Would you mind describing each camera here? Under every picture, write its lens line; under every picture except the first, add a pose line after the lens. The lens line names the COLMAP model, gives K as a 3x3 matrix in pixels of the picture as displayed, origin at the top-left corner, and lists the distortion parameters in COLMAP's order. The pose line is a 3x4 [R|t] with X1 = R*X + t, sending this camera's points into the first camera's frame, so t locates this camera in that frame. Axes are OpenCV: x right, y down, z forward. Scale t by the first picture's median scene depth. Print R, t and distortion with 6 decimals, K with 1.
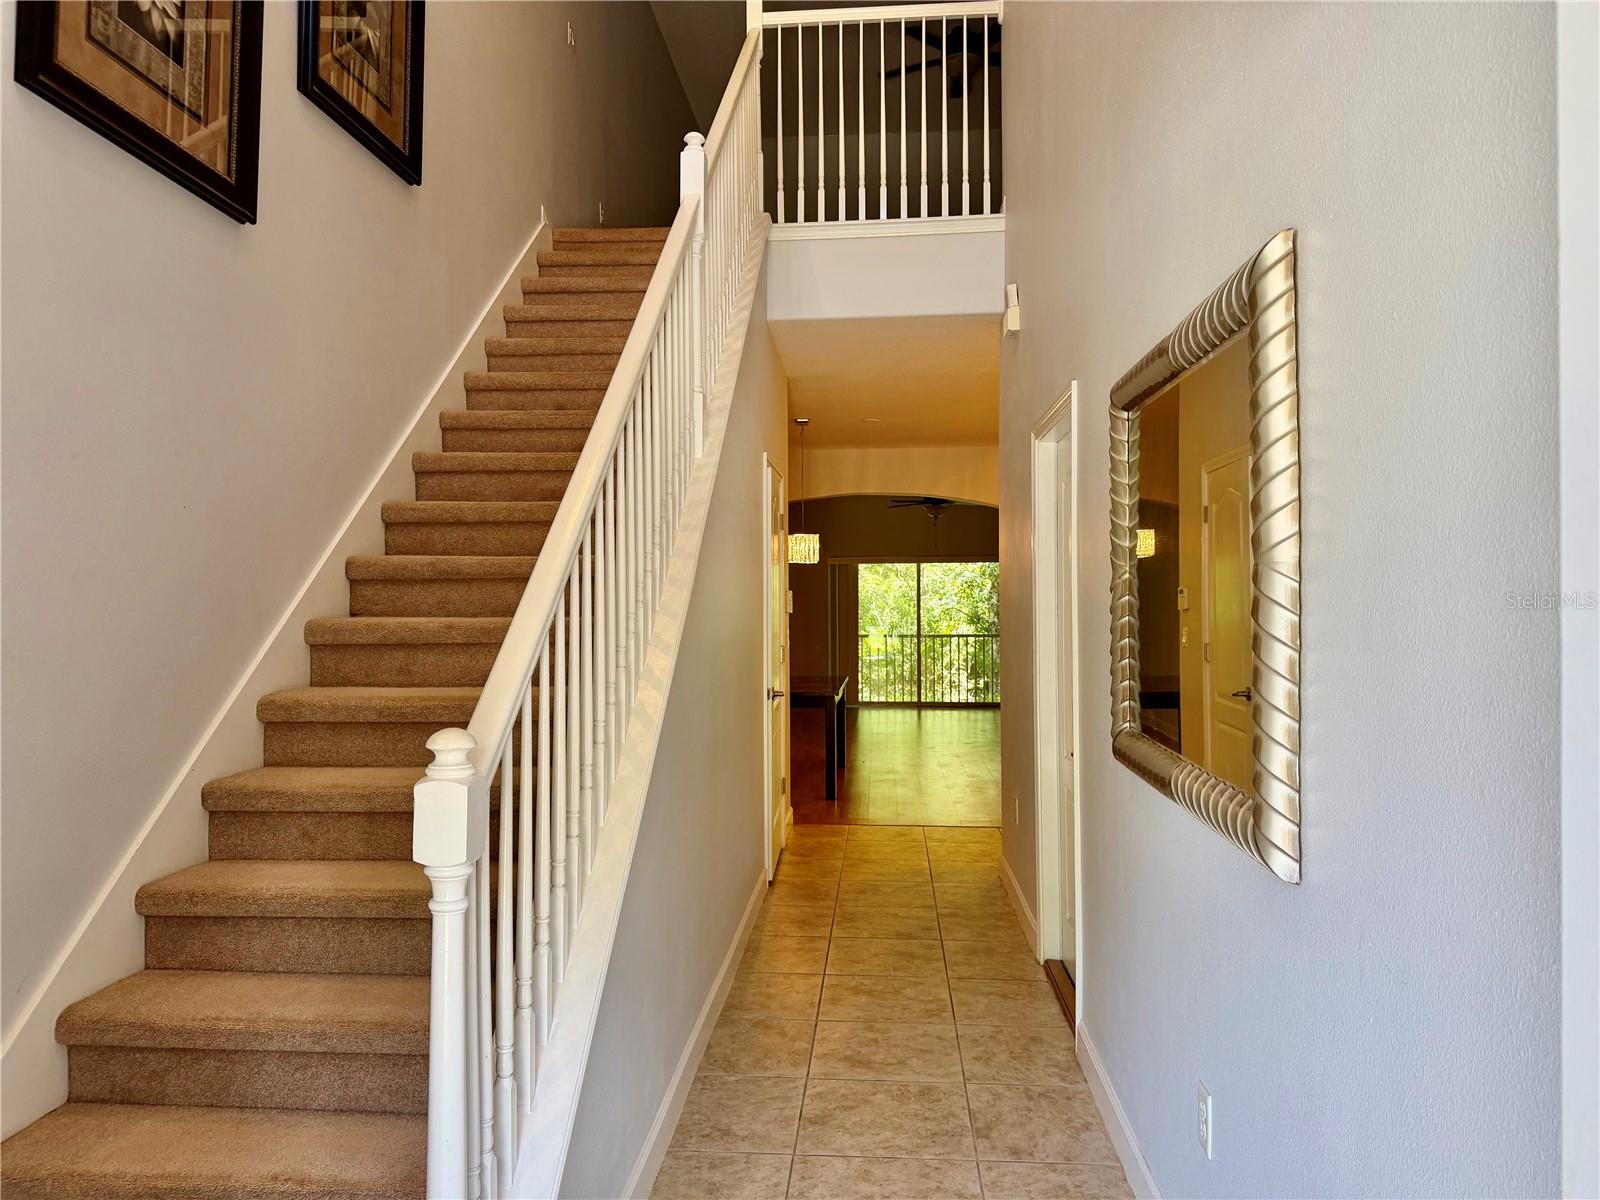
lens RADIAL K [[1113.4, 0, 800.0], [0, 1113.4, 600.0], [0, 0, 1]] dist [0.108183, -0.148974]
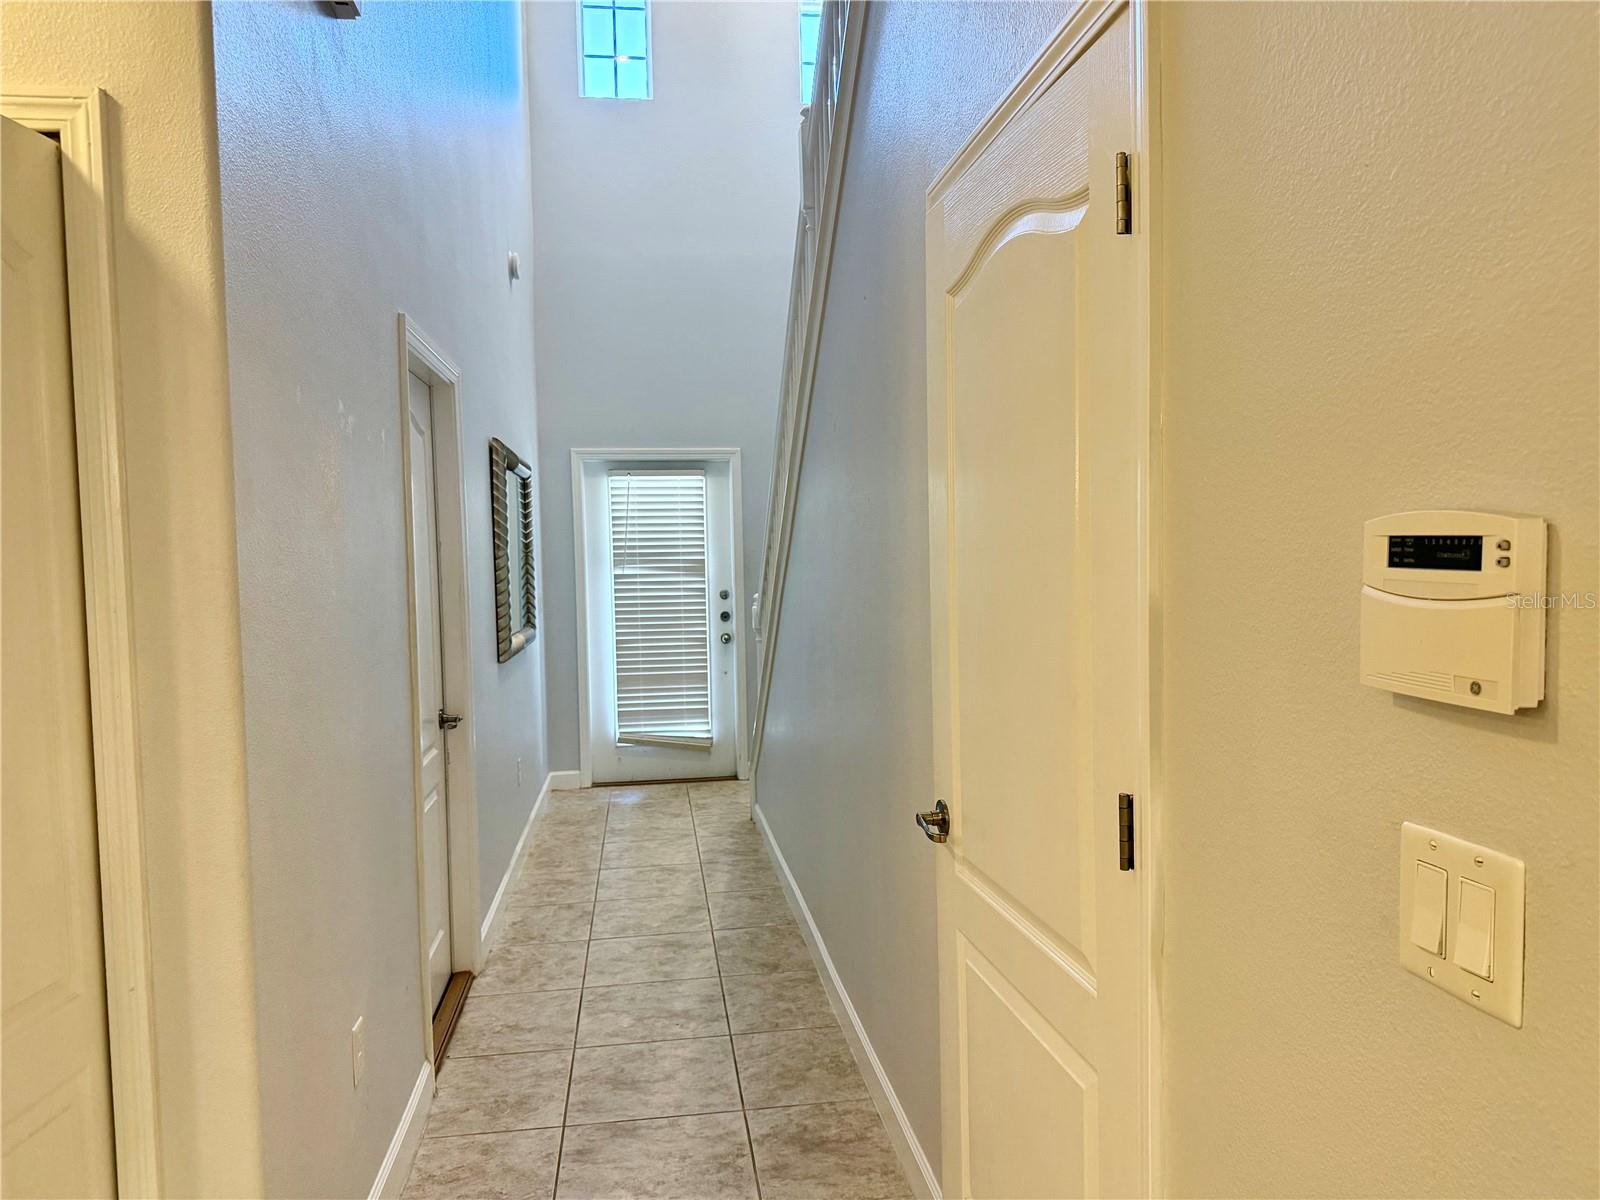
lens RADIAL K [[1113.4, 0, 800.0], [0, 1113.4, 600.0], [0, 0, 1]] dist [0.108183, -0.148974]
pose [[-0.976263, 0.032051, -0.214205, 0.158475], [0.022642, 0.998674, 0.046236, -0.013360], [0.215403, 0.040288, -0.975694, 2.084587]]
